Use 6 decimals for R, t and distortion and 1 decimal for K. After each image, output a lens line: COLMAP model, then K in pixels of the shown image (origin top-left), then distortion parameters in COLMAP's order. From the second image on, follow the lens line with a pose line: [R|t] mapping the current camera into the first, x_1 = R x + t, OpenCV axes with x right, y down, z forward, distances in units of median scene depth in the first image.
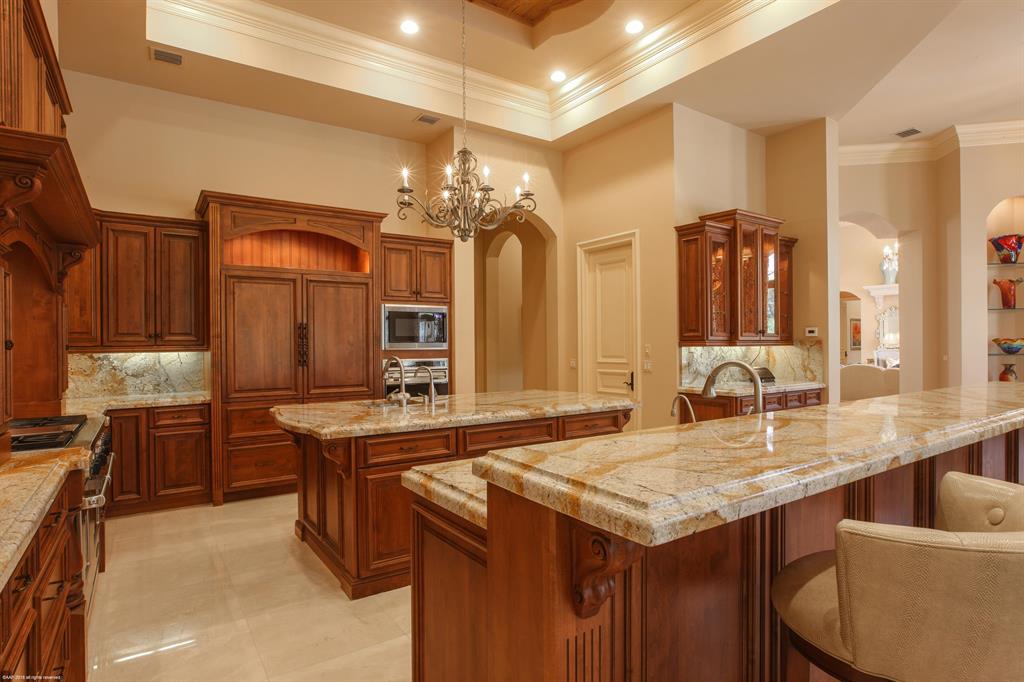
lens RADIAL K [[547.5, 0, 519.2], [0, 547.5, 342.7], [0, 0, 1]] dist [-0.059535, 0.050670]
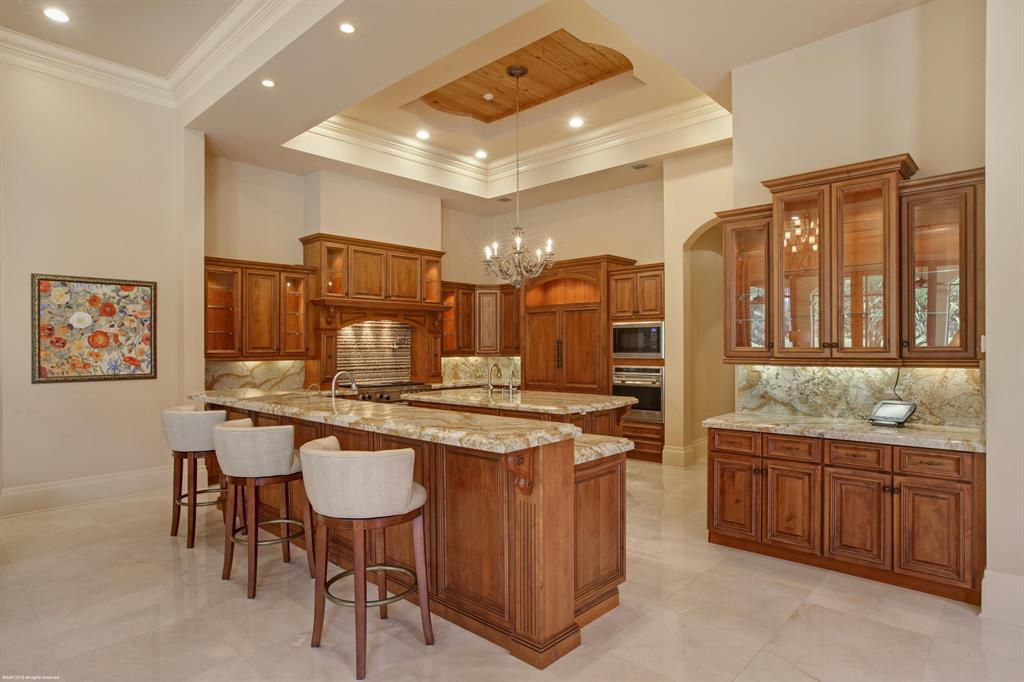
lens RADIAL K [[573.6, 0, 512.0], [0, 573.6, 341.0], [0, 0, 1]] dist [0.000129, 0.000012]
pose [[0.213809, -0.005545, -0.976860, 1.041422], [-0.012285, 0.999890, -0.008365, -0.013886], [0.976798, 0.013789, 0.213717, 0.474385]]
